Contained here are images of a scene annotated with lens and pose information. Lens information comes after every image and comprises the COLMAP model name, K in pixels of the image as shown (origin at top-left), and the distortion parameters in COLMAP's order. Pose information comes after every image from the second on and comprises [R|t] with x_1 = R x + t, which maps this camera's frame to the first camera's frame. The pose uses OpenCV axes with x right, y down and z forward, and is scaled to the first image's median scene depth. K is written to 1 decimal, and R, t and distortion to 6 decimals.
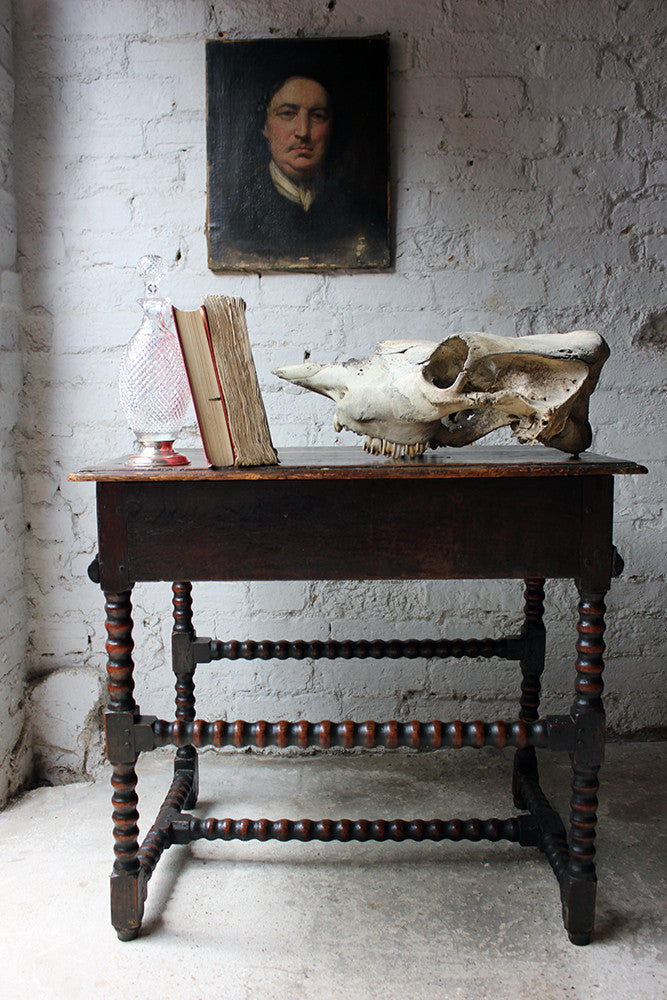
lens RADIAL K [[1140.0, 0, 356.1], [0, 1140.0, 507.8], [0, 0, 1]] dist [-0.072926, 0.000000]
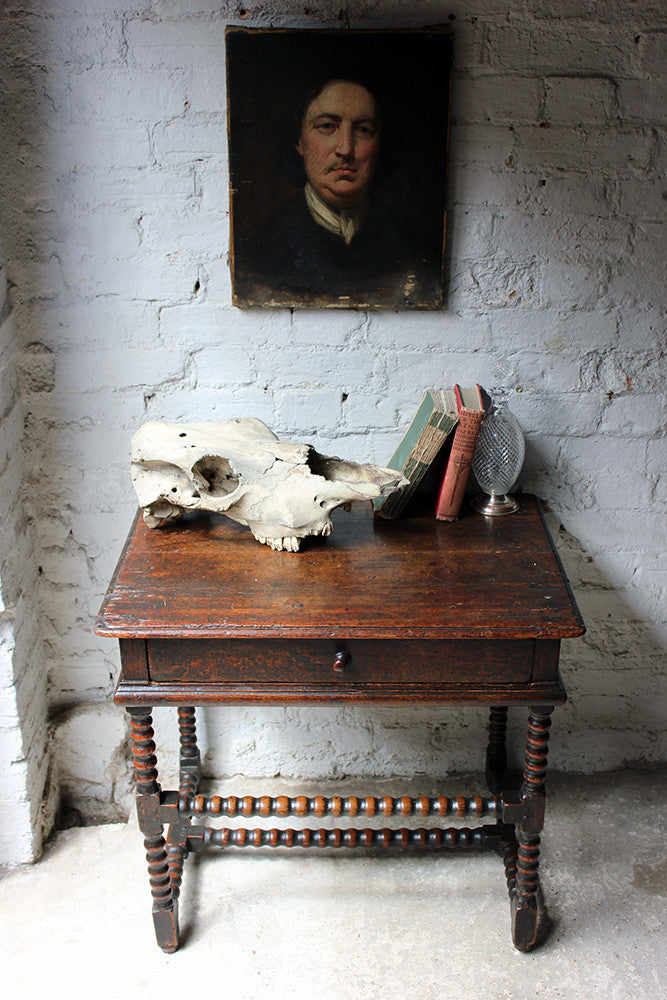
lens RADIAL K [[1434.0, 0, 373.3], [0, 1434.0, 623.4], [0, 0, 1]] dist [-0.018403, 0.000000]
pose [[0.999197, 0.008279, 0.039207, -0.063881], [-0.023150, 0.917888, 0.396164, -0.423171], [-0.032708, -0.396753, 0.917342, -0.102208]]
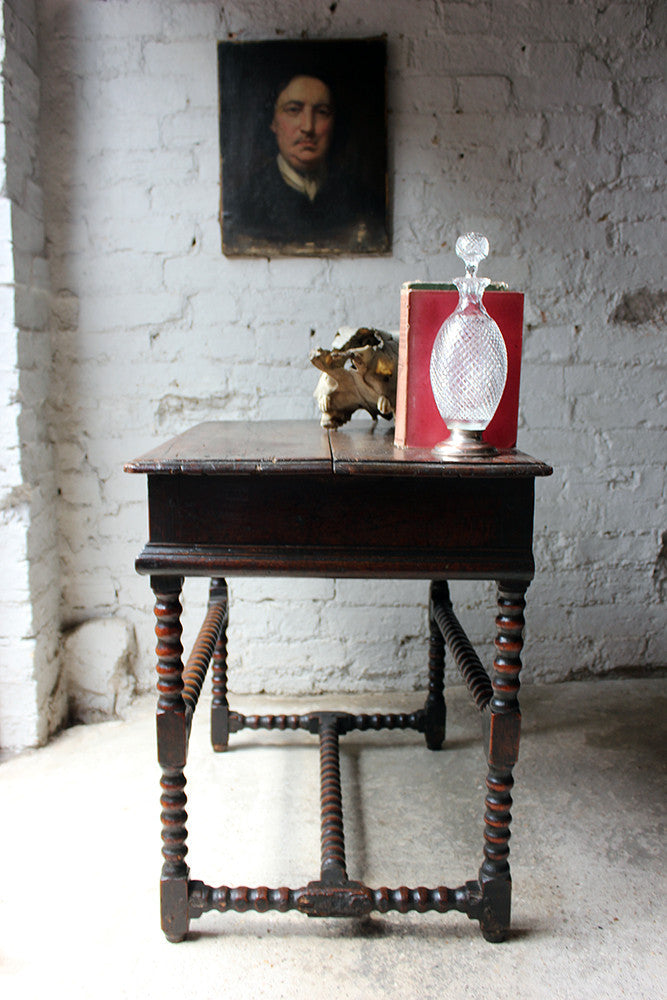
lens RADIAL K [[1125.9, 0, 361.2], [0, 1125.9, 527.5], [0, 0, 1]] dist [-0.080321, 0.000000]
pose [[0.999572, -0.008220, 0.028069, -0.028545], [0.006453, 0.998025, 0.062478, -0.014792], [-0.028528, -0.062270, 0.997652, -0.091966]]
